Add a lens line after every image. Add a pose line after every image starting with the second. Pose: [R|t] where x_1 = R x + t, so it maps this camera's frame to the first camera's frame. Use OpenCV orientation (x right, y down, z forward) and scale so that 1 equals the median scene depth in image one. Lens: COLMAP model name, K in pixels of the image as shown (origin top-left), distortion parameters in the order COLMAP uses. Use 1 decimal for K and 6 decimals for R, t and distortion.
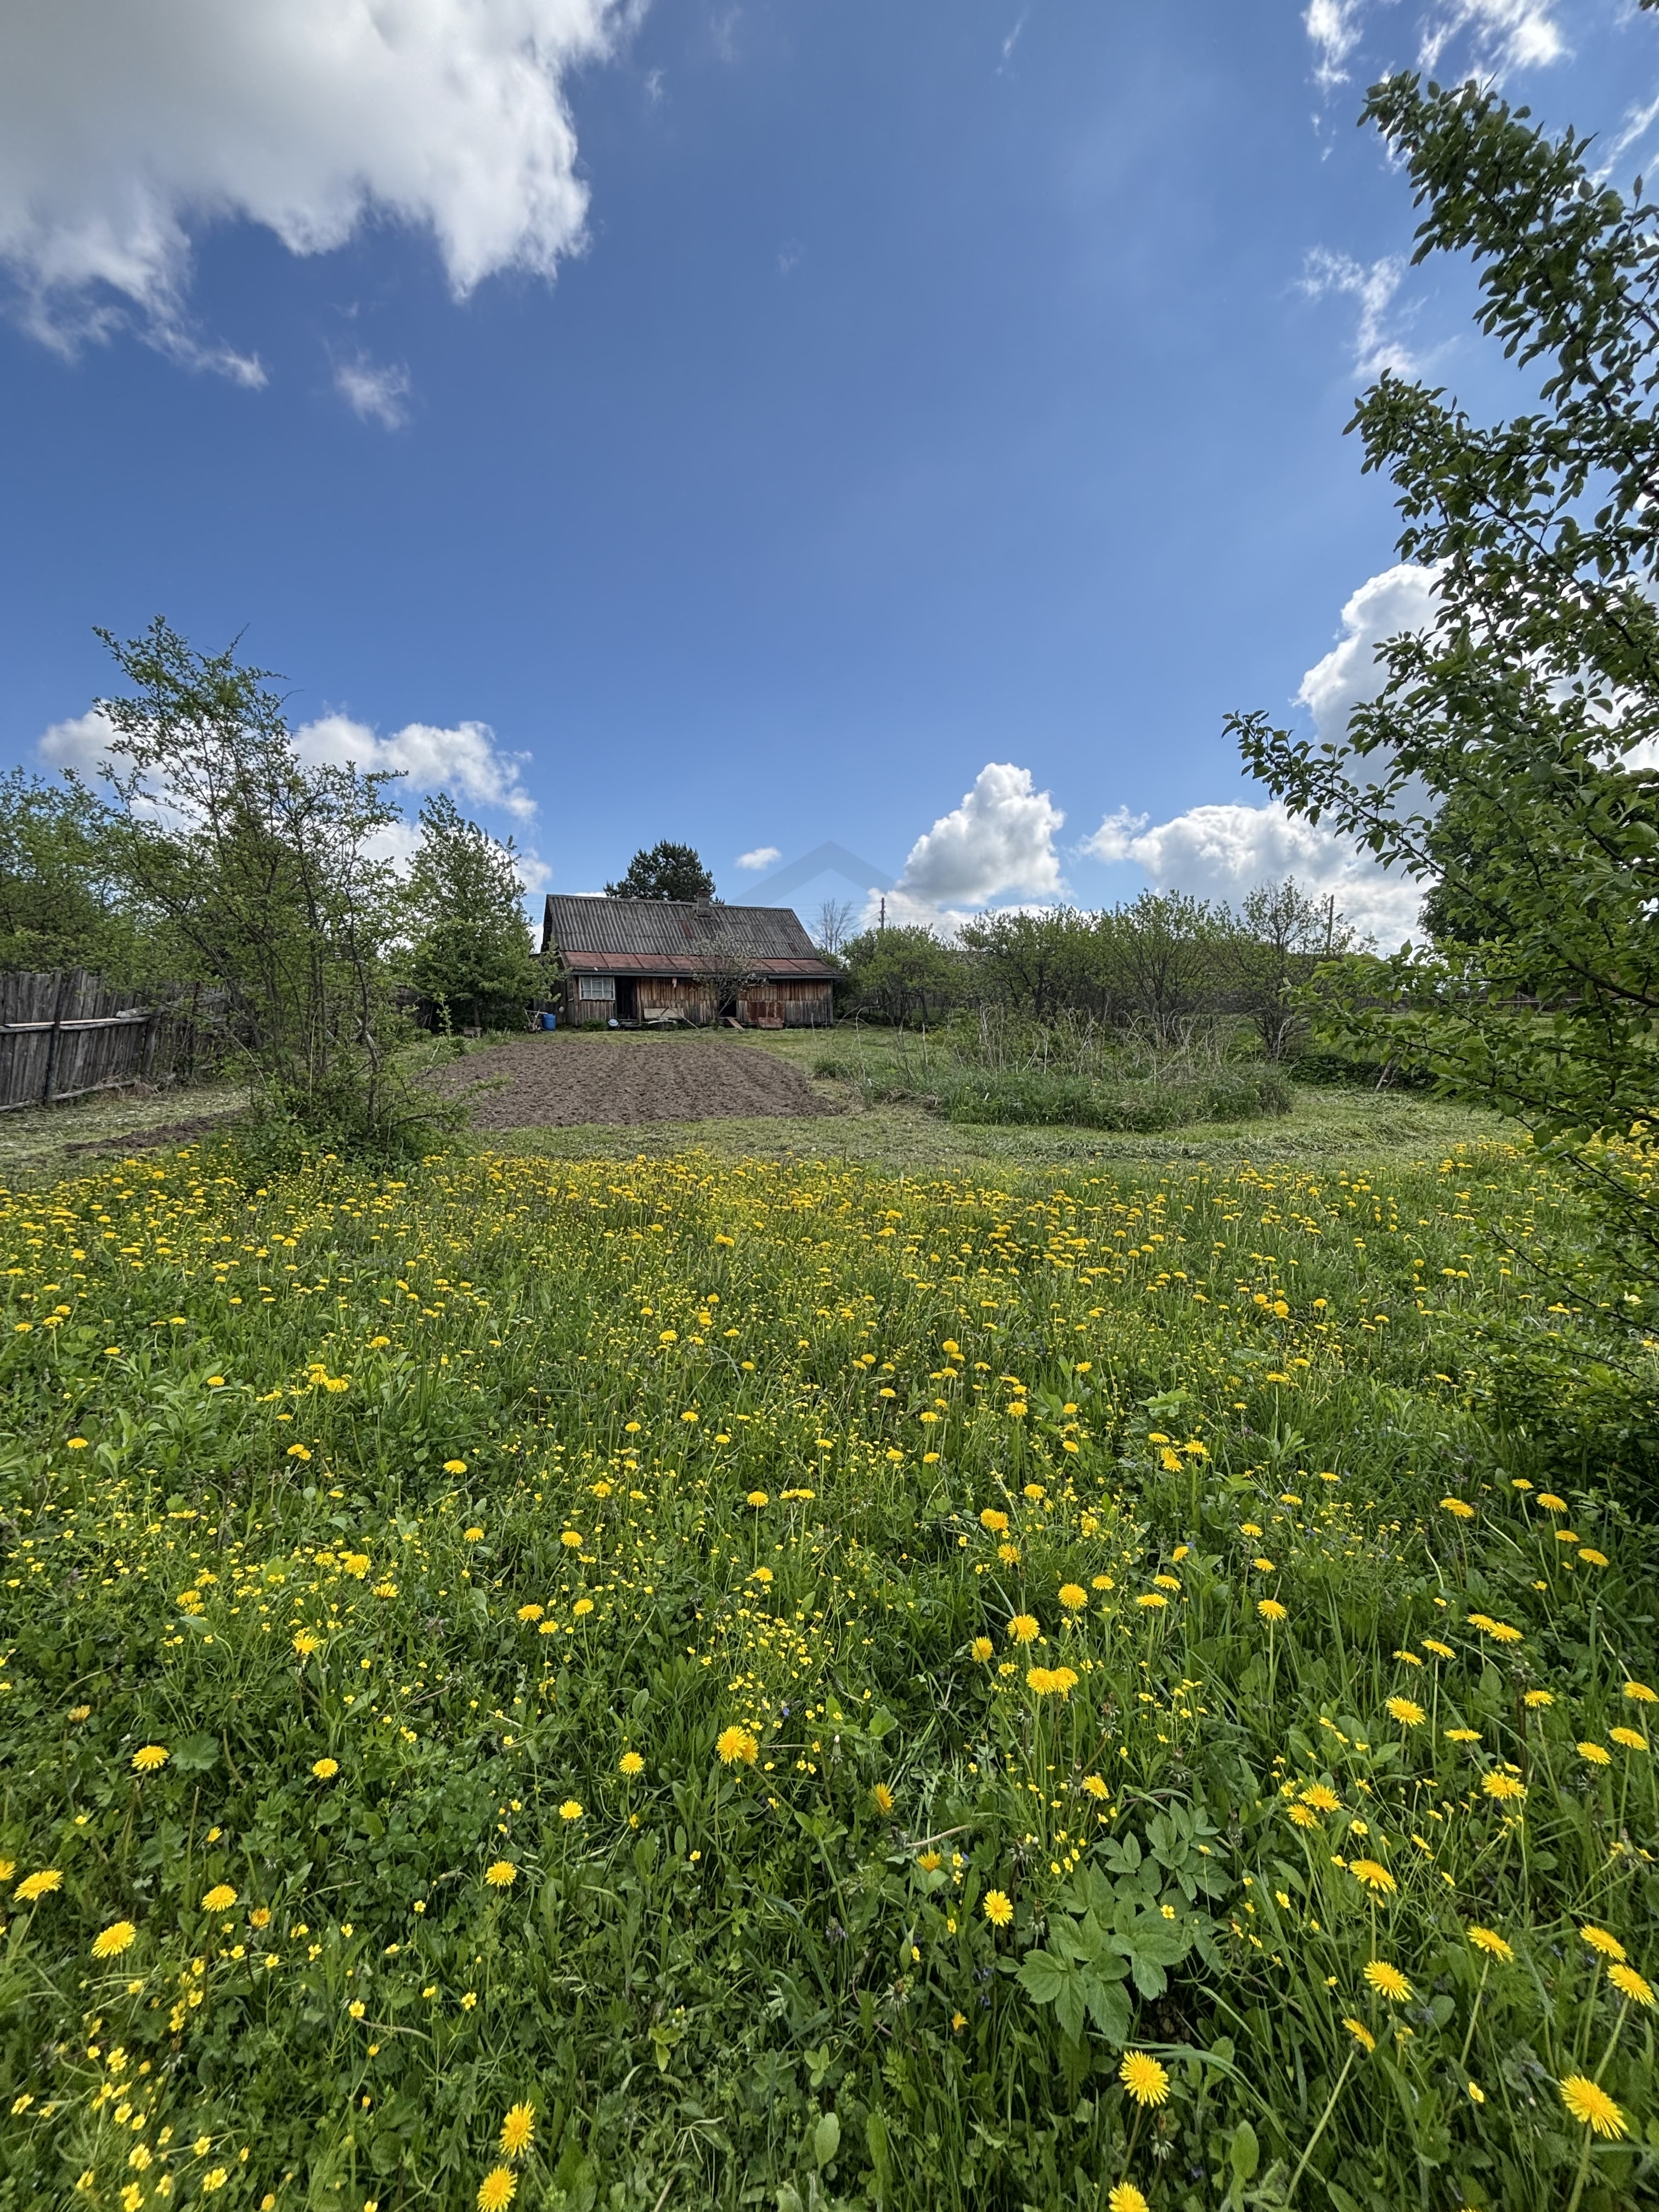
lens RADIAL K [[886.4, 0, 830.4], [0, 886.4, 1106.7], [0, 0, 1]] dist [0.000719, -0.000694]
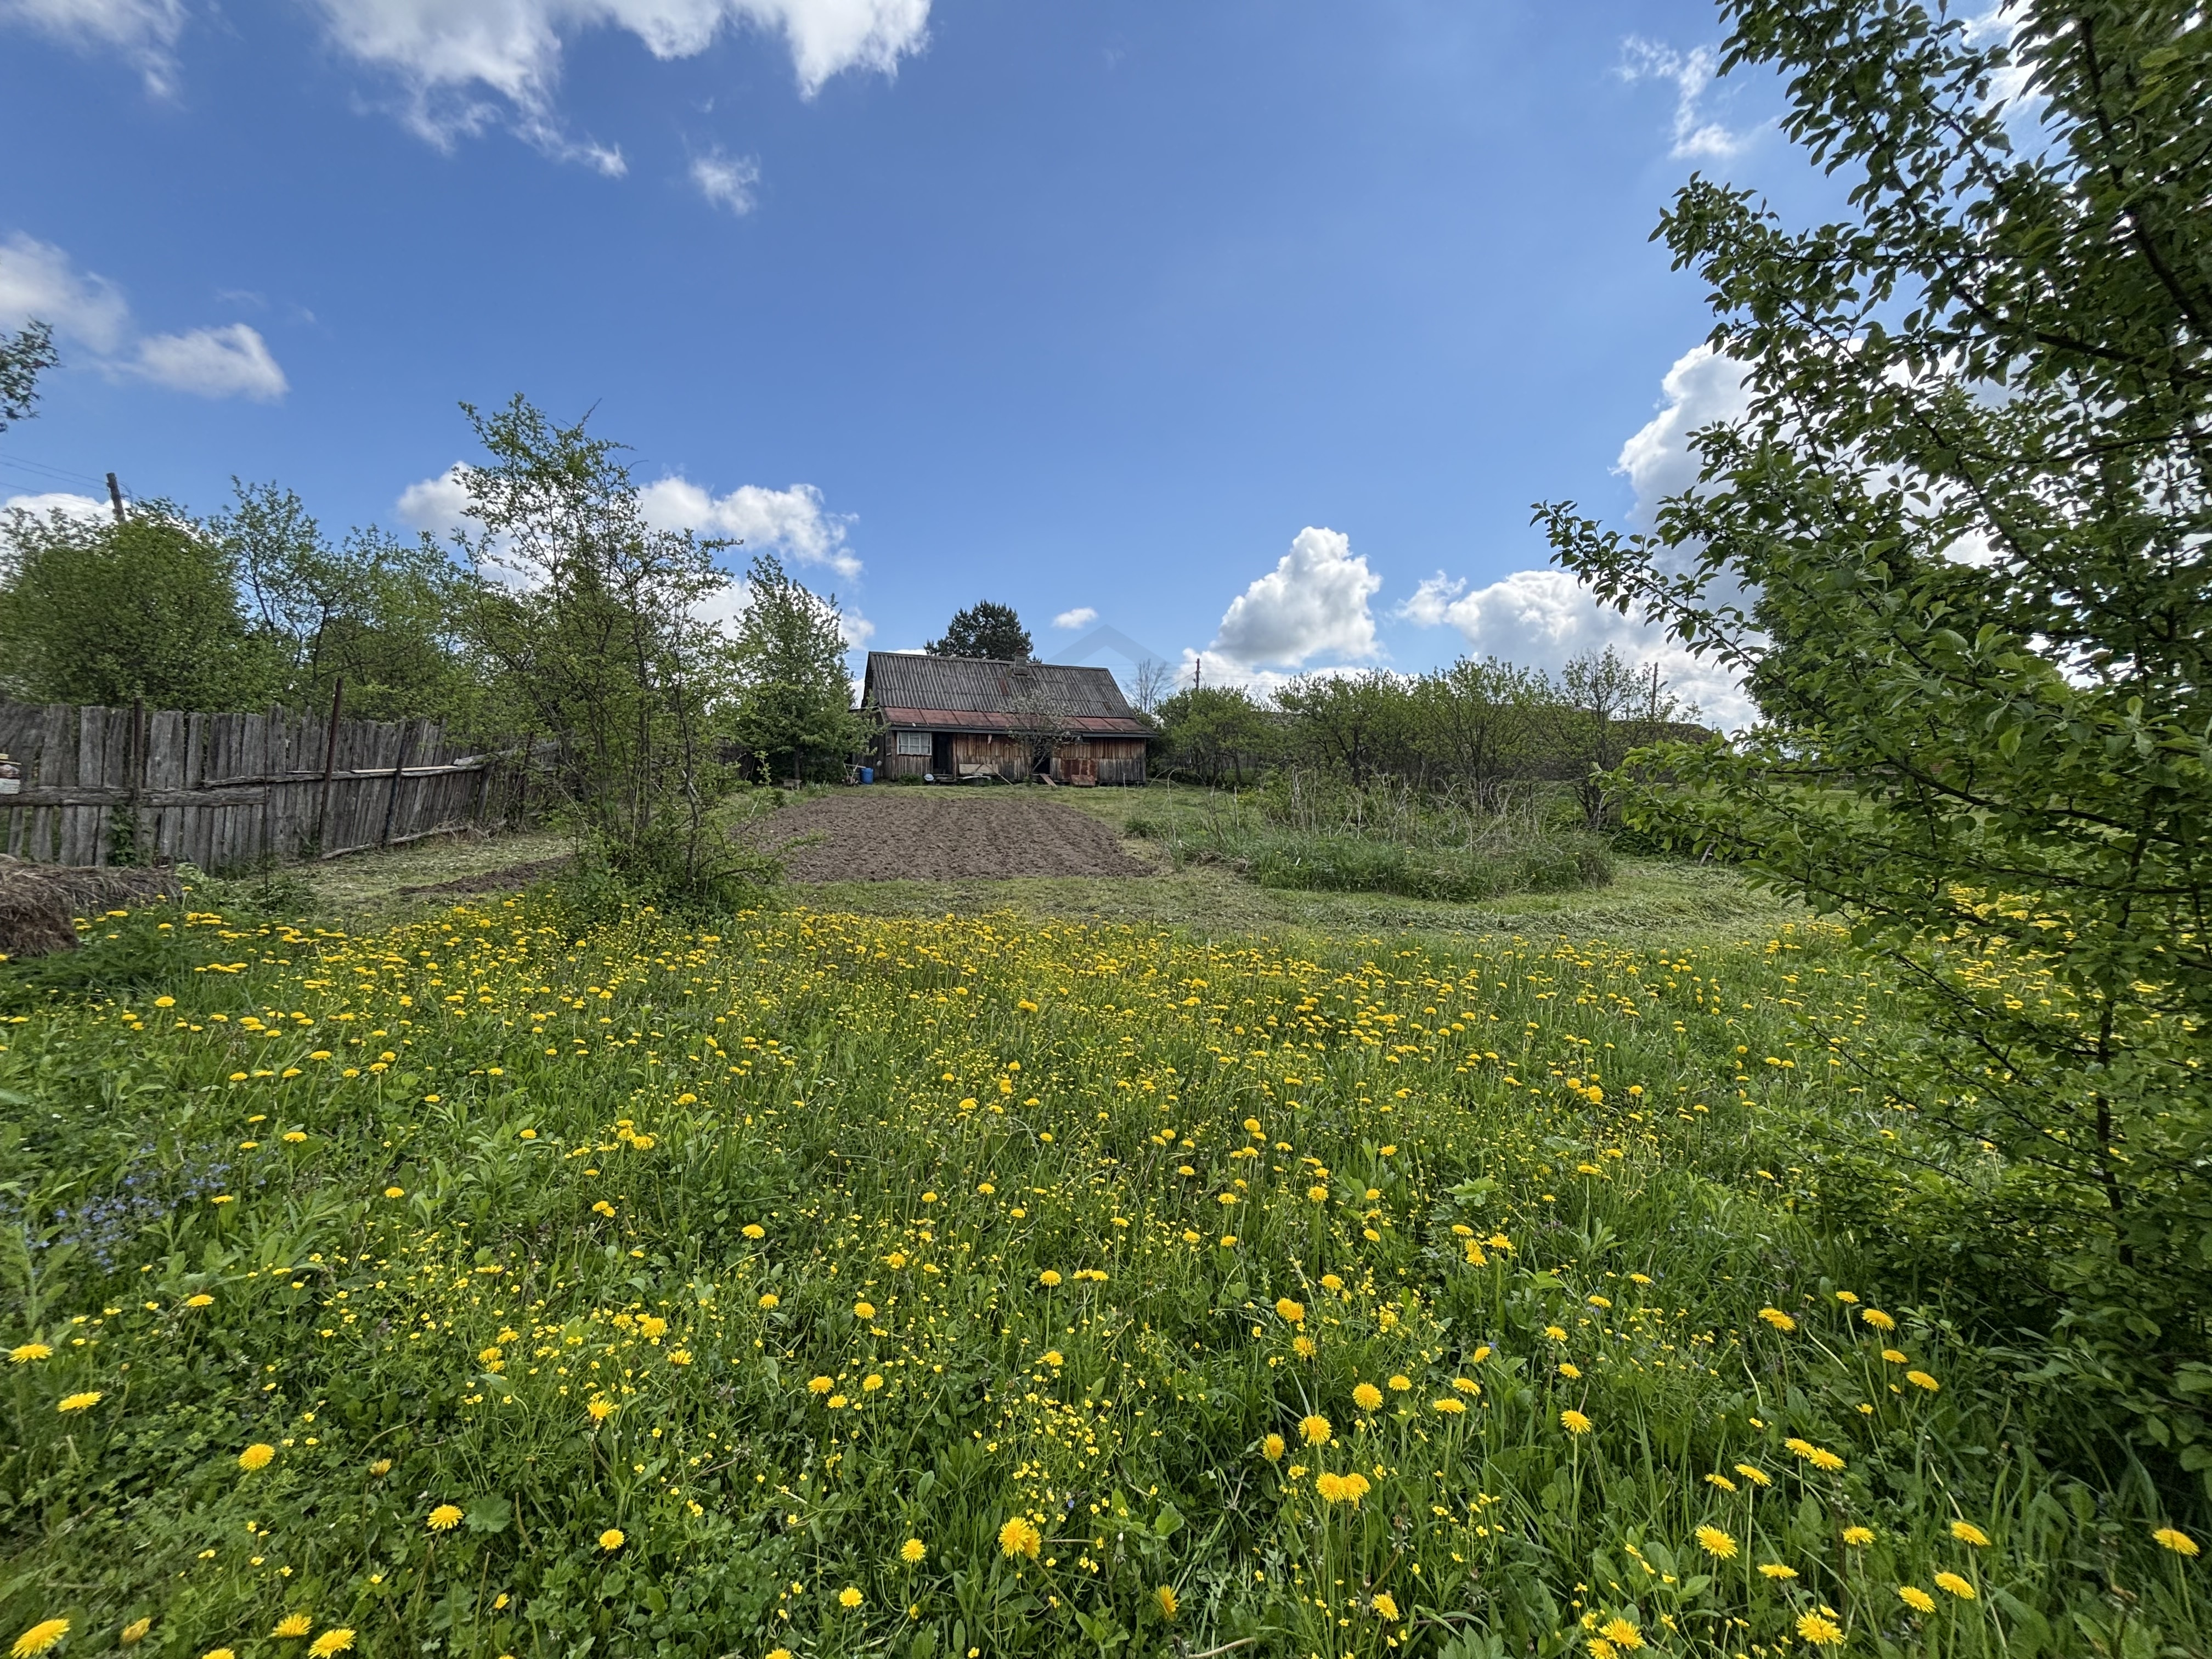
lens RADIAL K [[886.4, 0, 1104.7], [0, 886.4, 822.0], [0, 0, 1]] dist [0.000719, -0.000694]
pose [[0.998823, 0.021722, -0.043373, 0.007359], [-0.023659, 0.998723, -0.044650, -0.017376], [0.042348, 0.045624, 0.998061, -0.009058]]
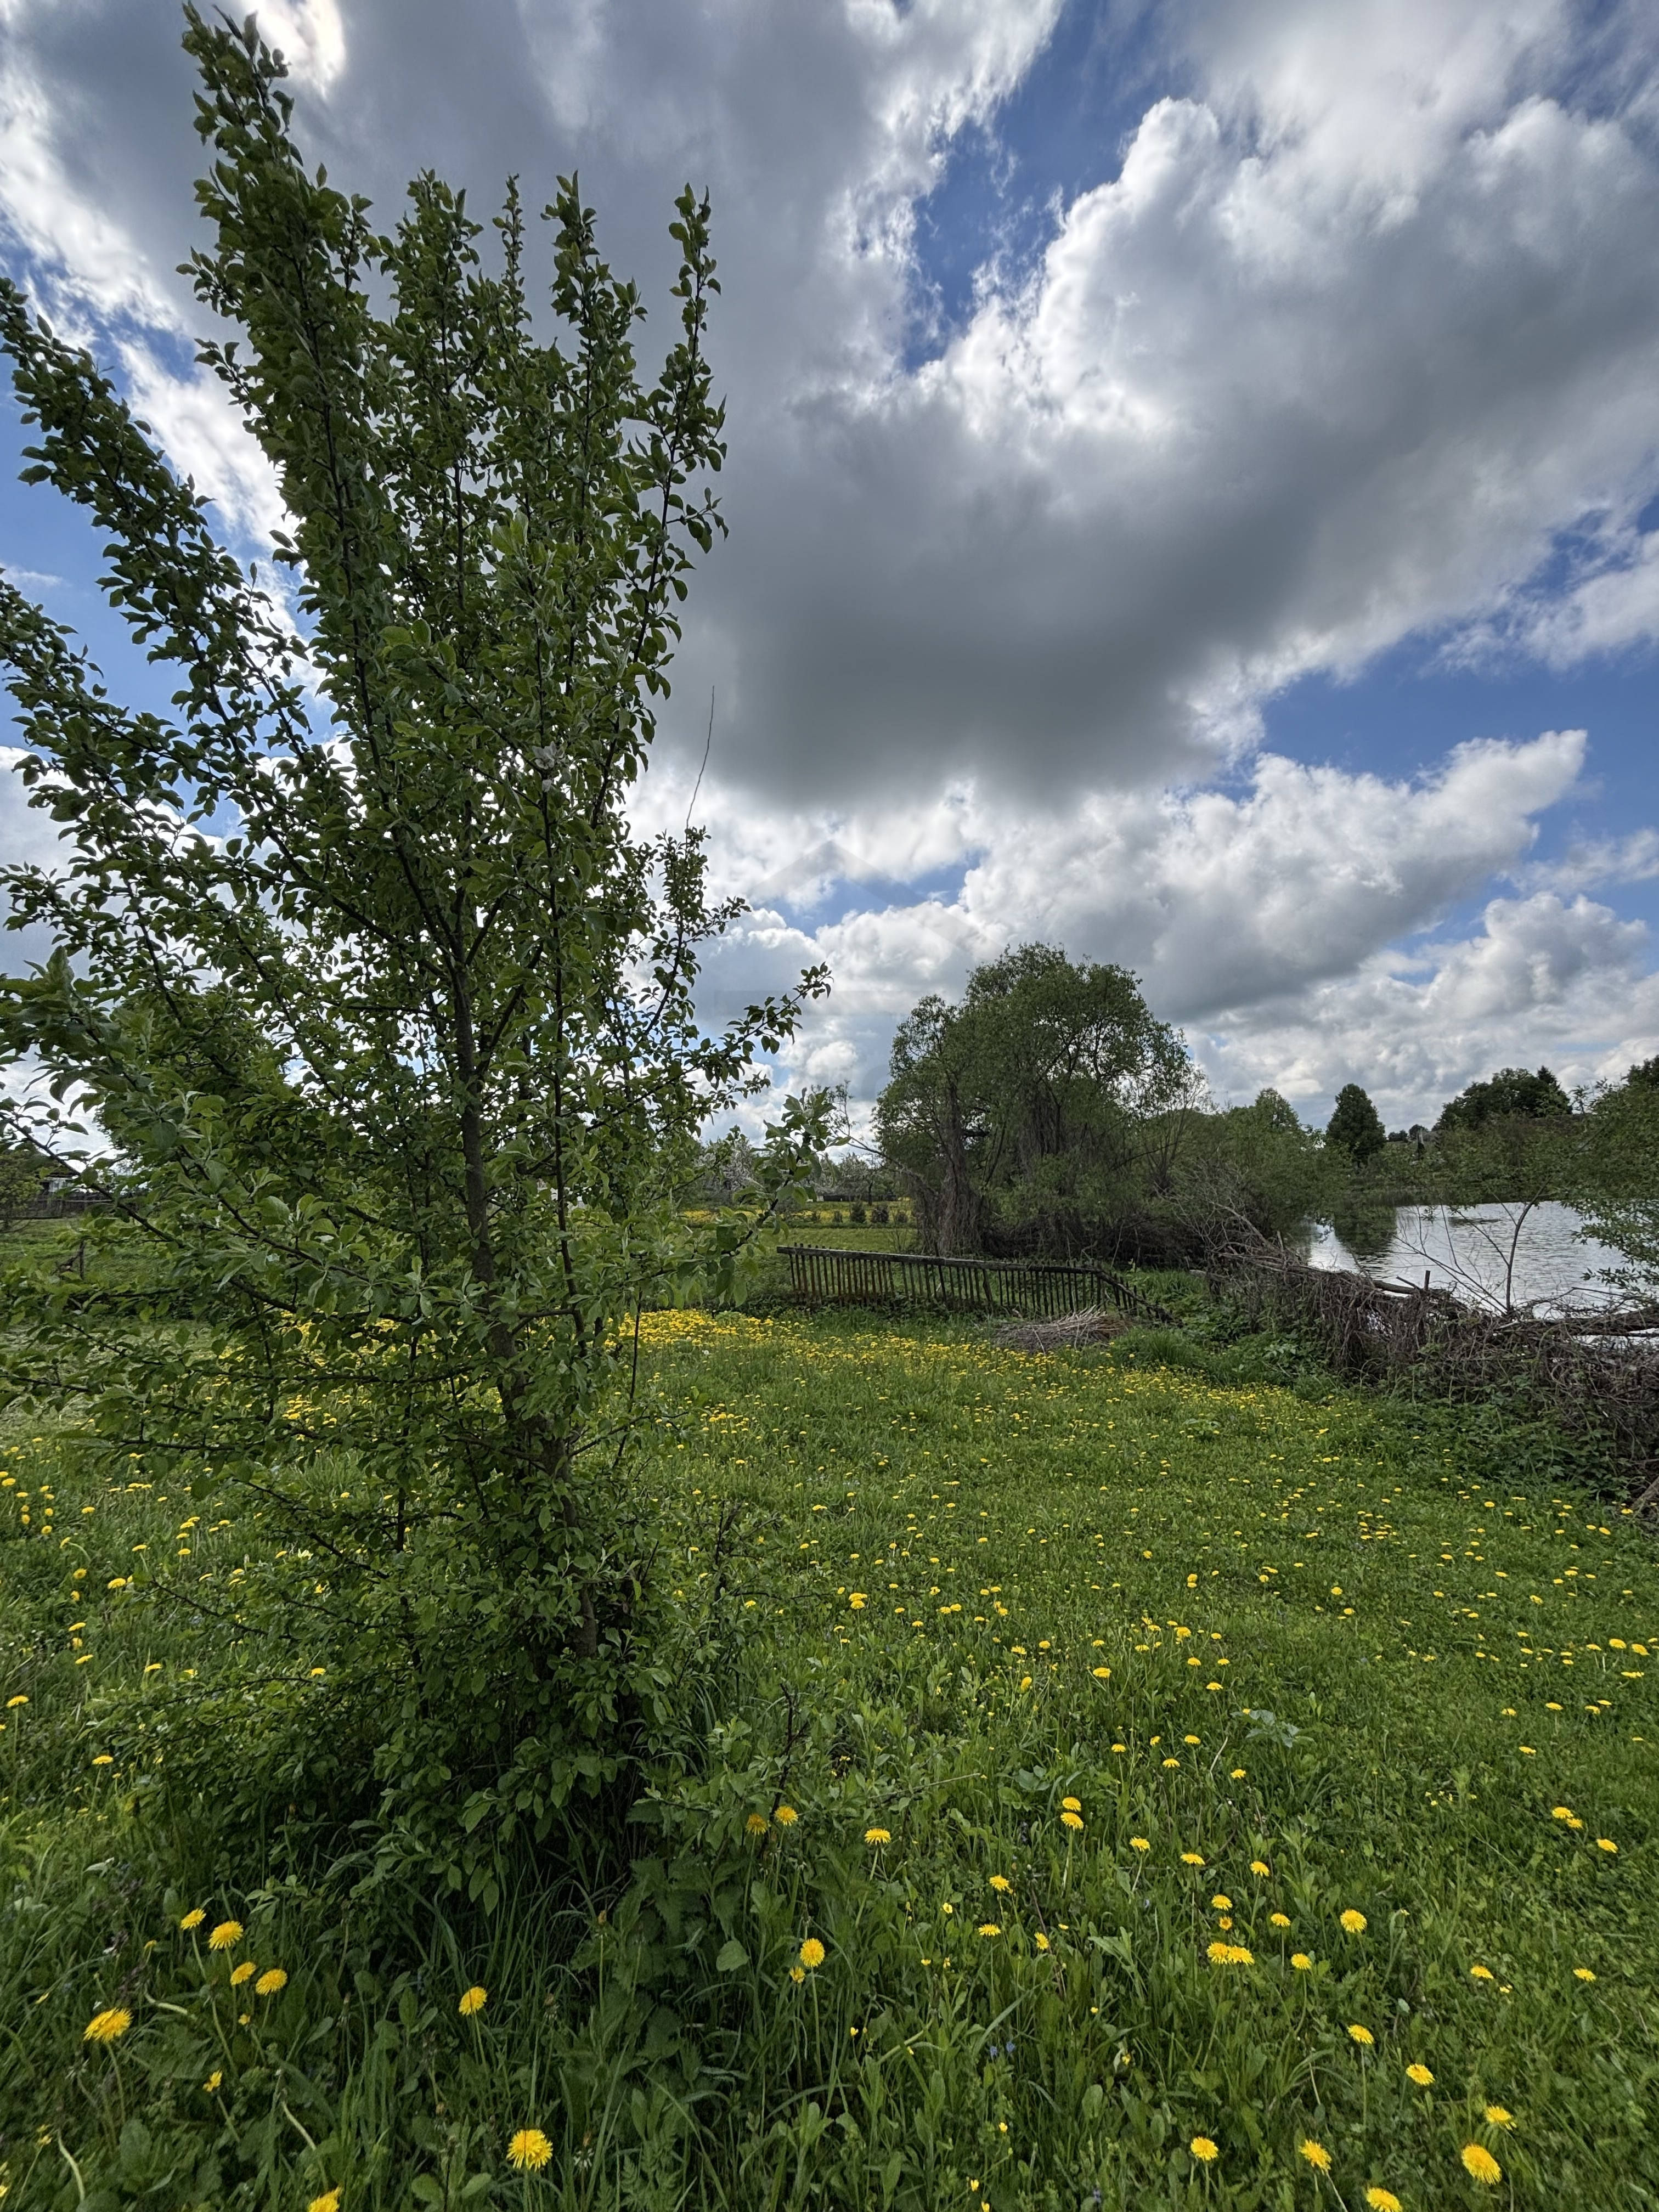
lens RADIAL K [[886.4, 0, 826.3], [0, 886.4, 1111.1], [0, 0, 1]] dist [0.000719, -0.000694]
pose [[0.297488, 0.084227, 0.951003, 0.078235], [0.122568, 0.984489, -0.125534, -0.090574], [-0.946825, 0.153907, 0.282551, 0.069793]]
